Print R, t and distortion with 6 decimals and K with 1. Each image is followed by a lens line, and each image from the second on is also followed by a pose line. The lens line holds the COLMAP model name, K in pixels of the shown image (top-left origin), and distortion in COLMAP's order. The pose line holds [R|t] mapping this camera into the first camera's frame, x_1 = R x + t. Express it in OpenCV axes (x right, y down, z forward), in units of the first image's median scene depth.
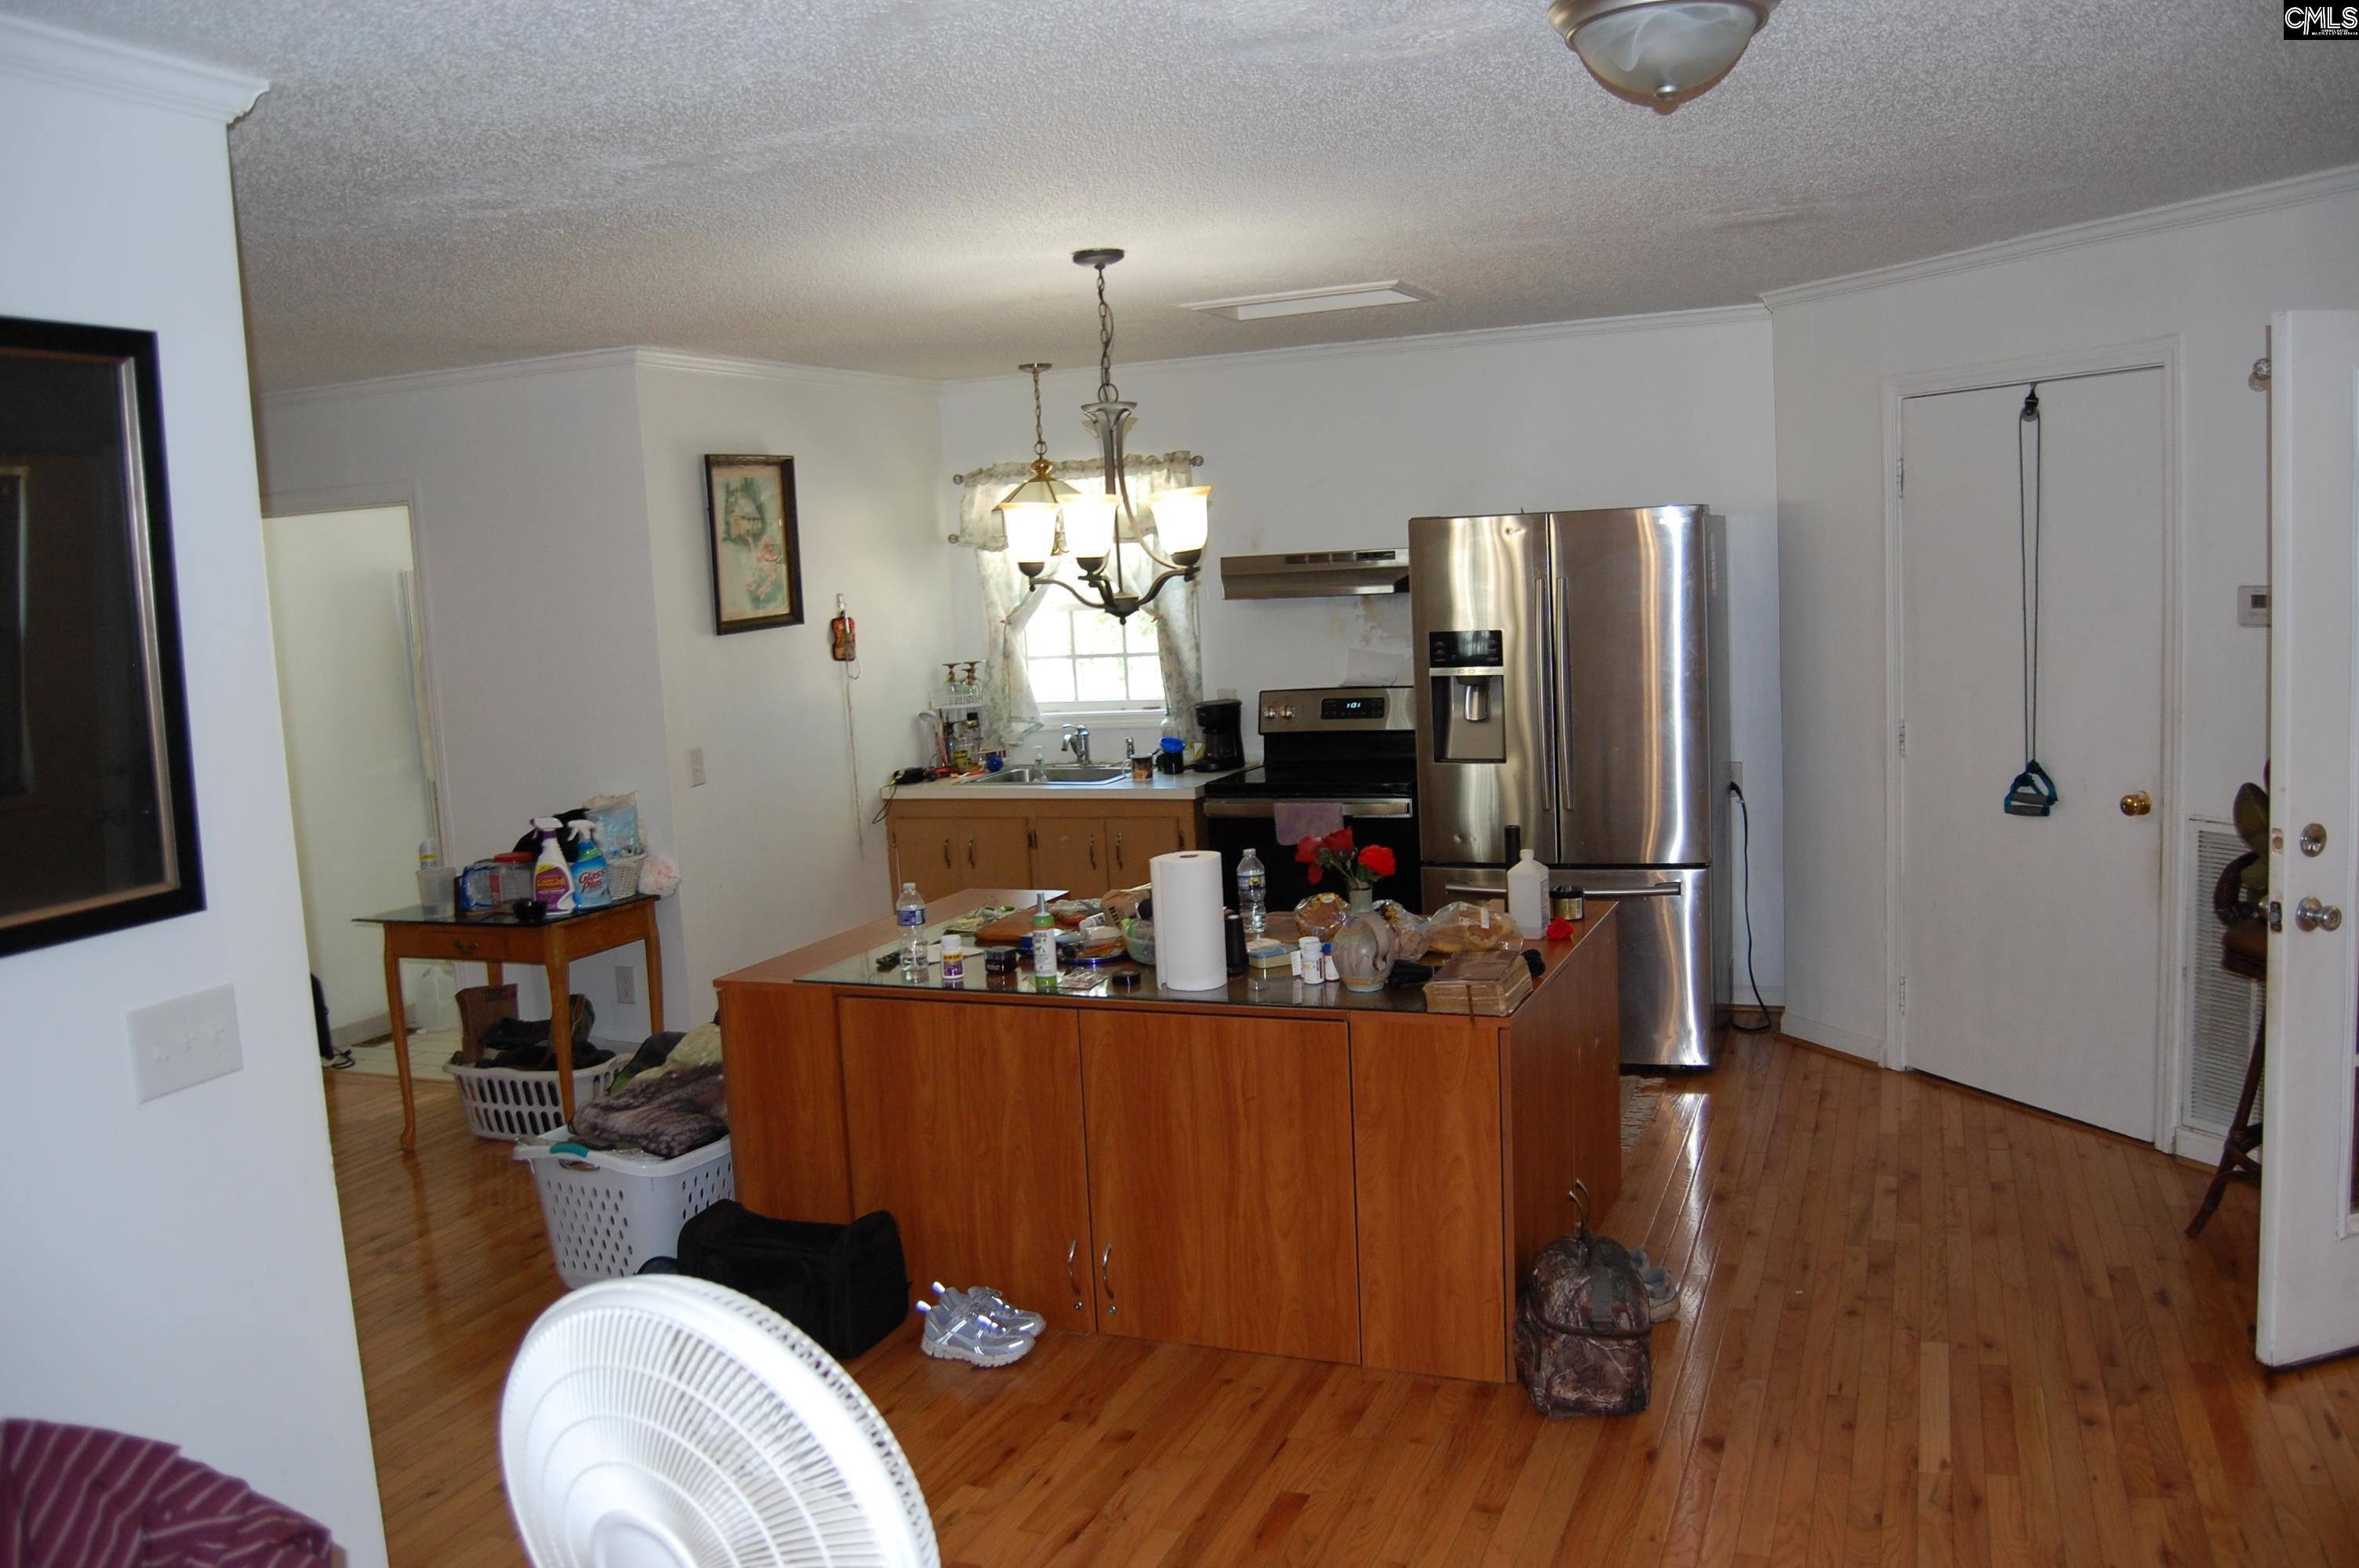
lens RADIAL K [[1845.1, 0, 1198.7], [0, 1845.1, 783.1], [0, 0, 1]] dist [-0.098554, 0.042105]
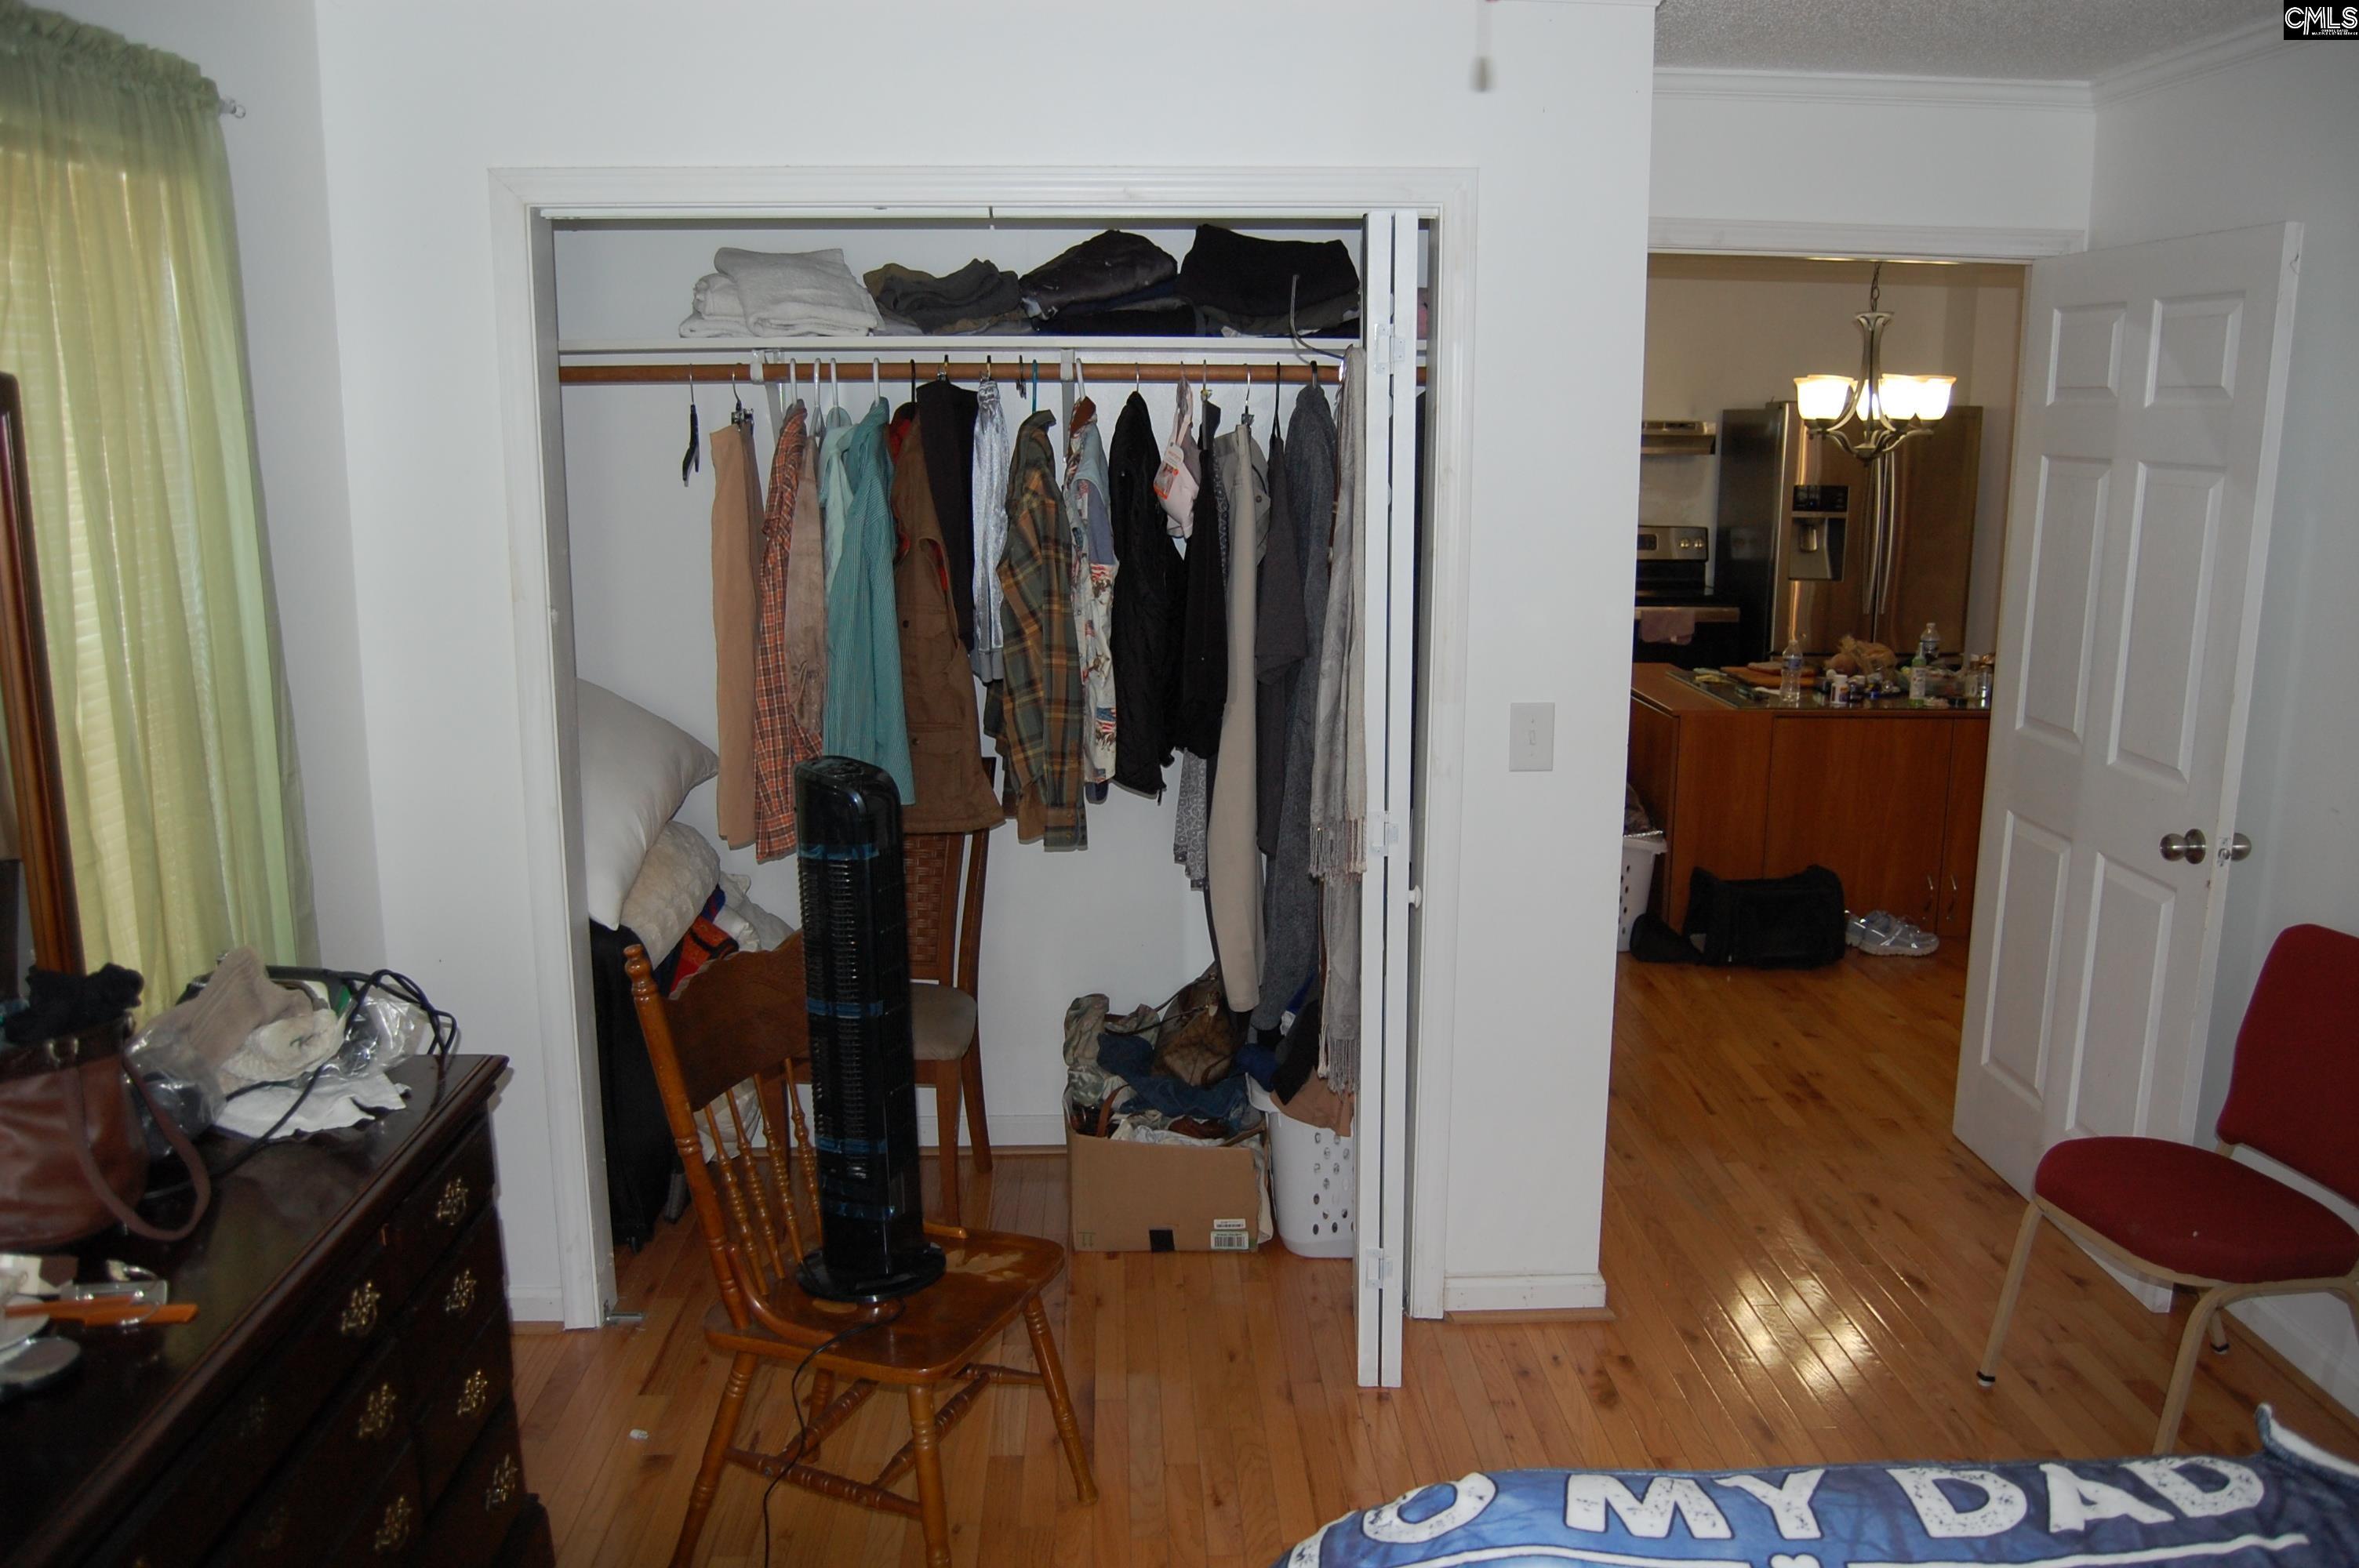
lens RADIAL K [[1845.1, 0, 1198.7], [0, 1845.1, 783.1], [0, 0, 1]] dist [-0.098554, 0.042105]
pose [[0.913212, -0.021954, 0.406893, -0.781400], [-0.004700, 0.997914, 0.064390, 0.051235], [-0.407458, -0.060714, 0.911204, -0.073580]]
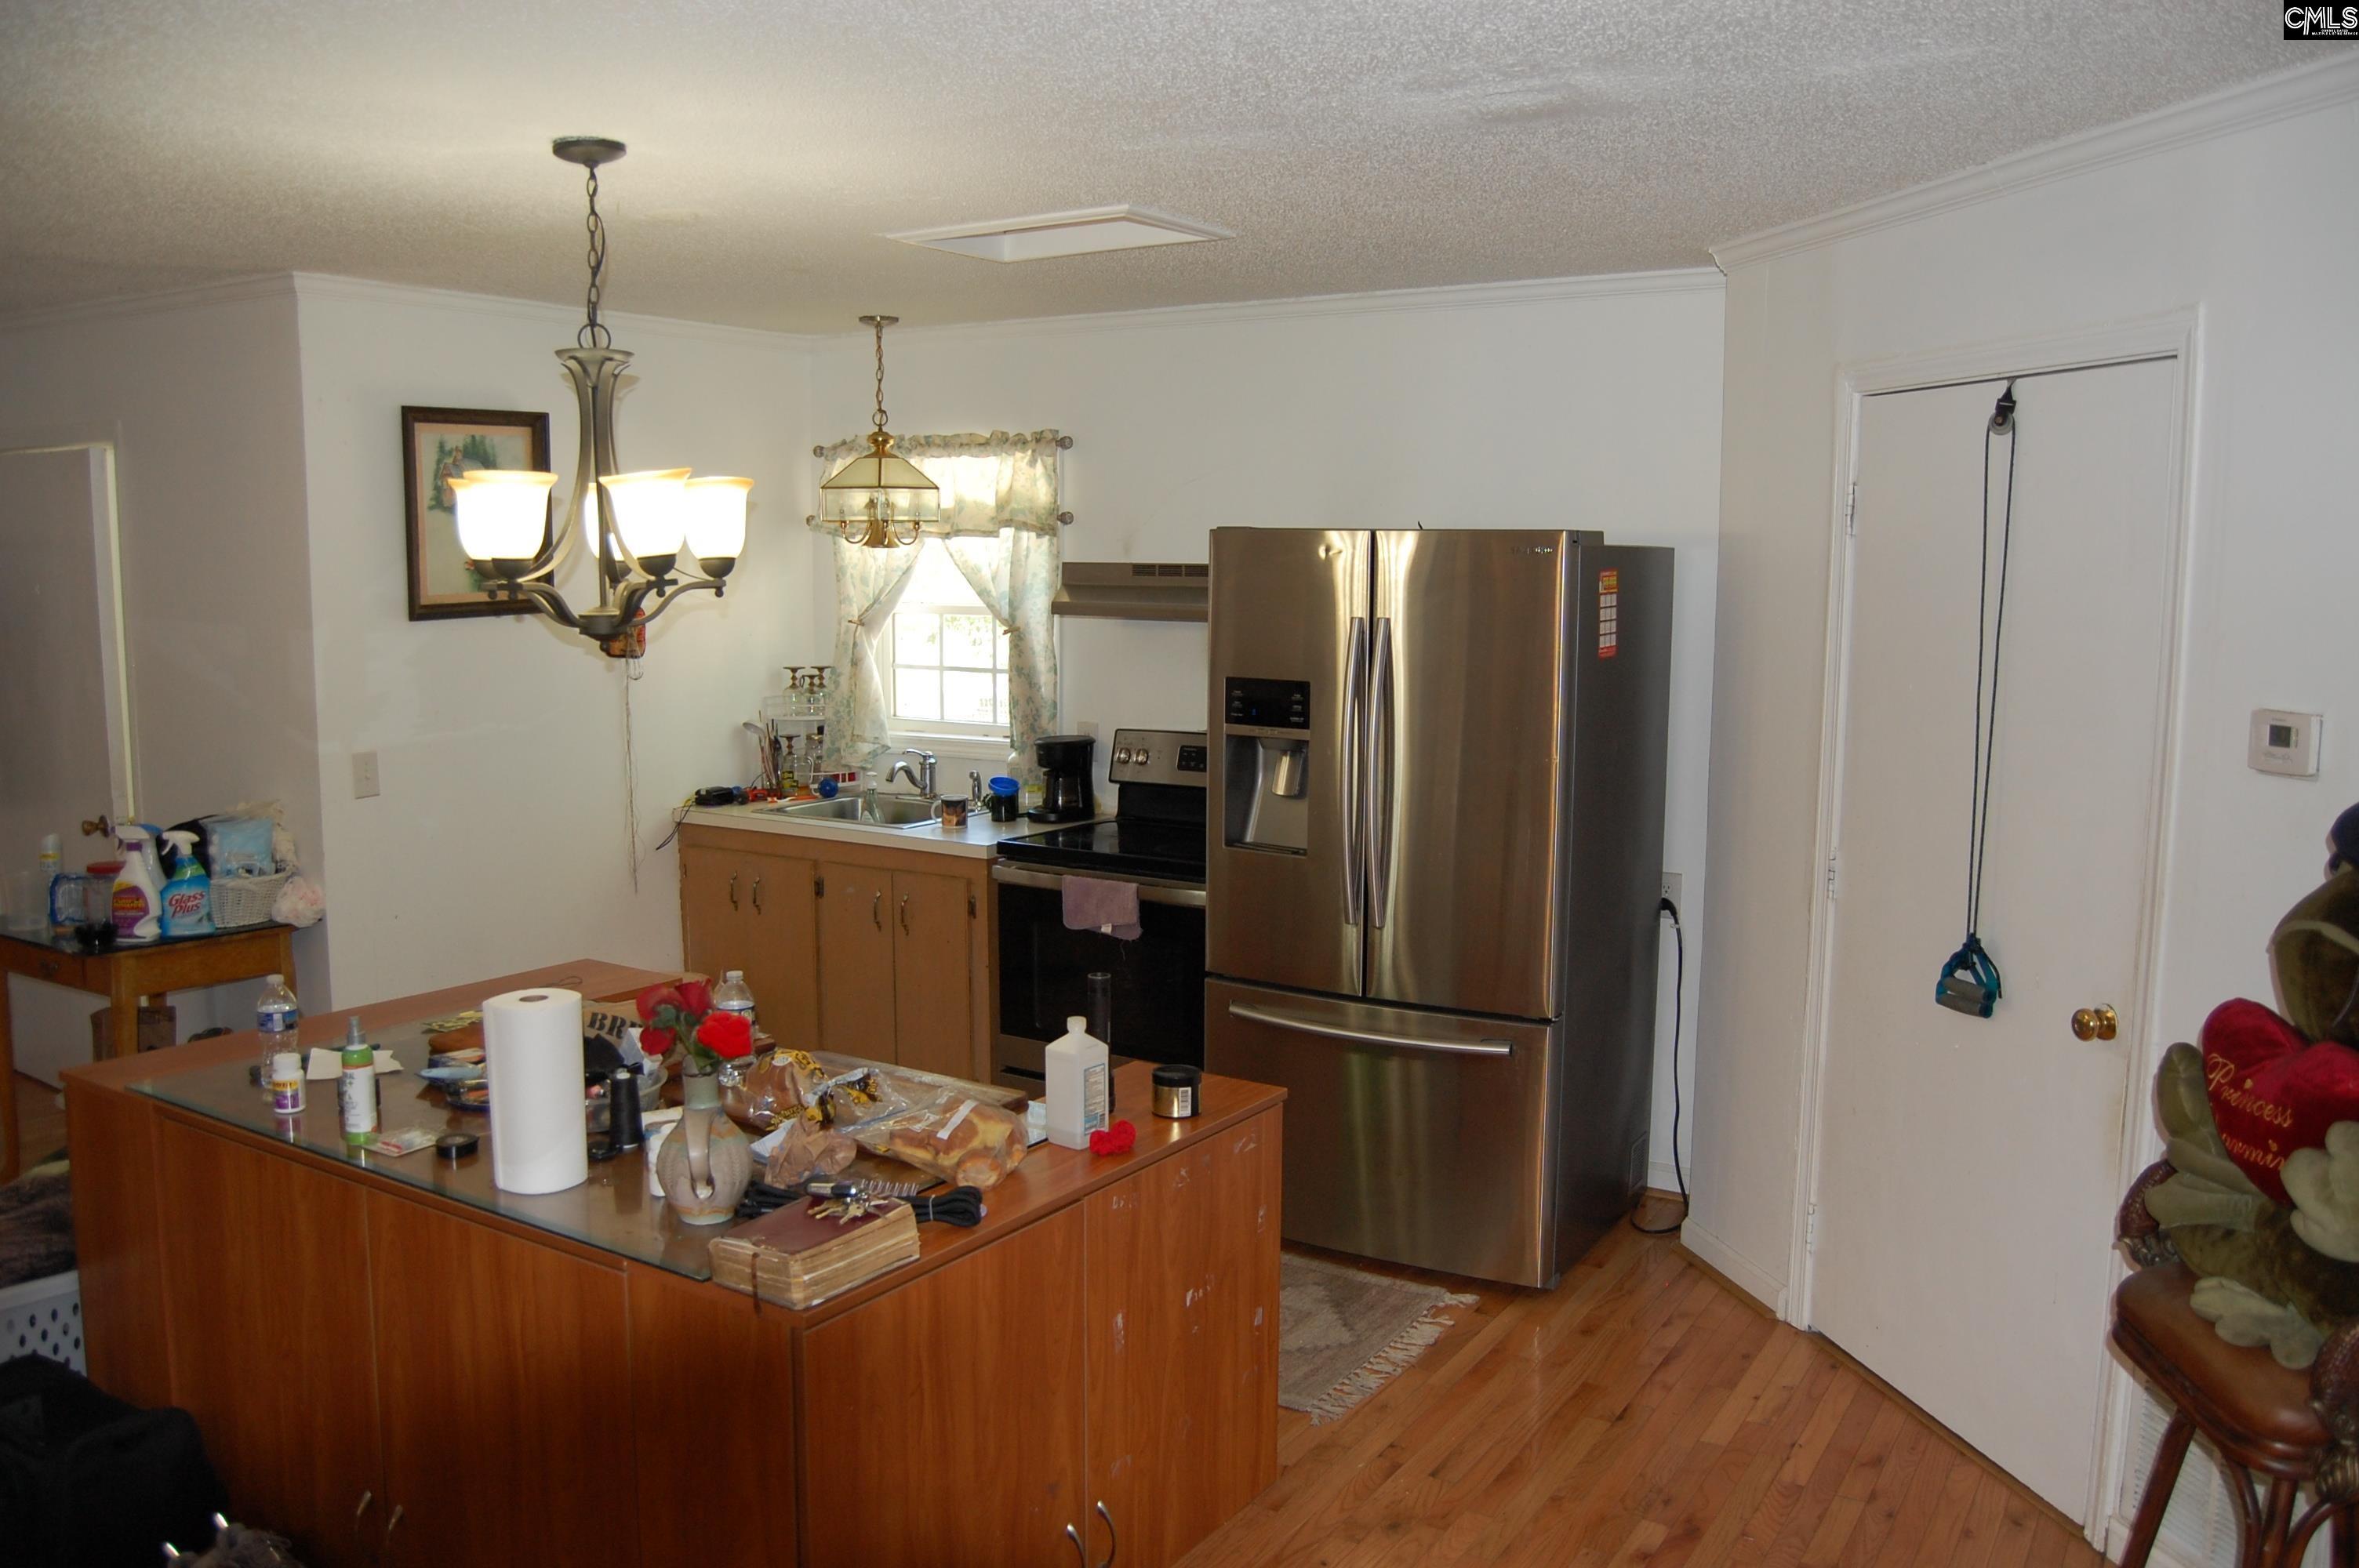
lens RADIAL K [[1845.1, 0, 1198.7], [0, 1845.1, 783.1], [0, 0, 1]] dist [-0.098554, 0.042105]
pose [[0.983215, 0.080864, -0.163554, 0.224305], [-0.079736, 0.996725, 0.013462, -0.043852], [0.164107, -0.000195, 0.986443, 0.223588]]
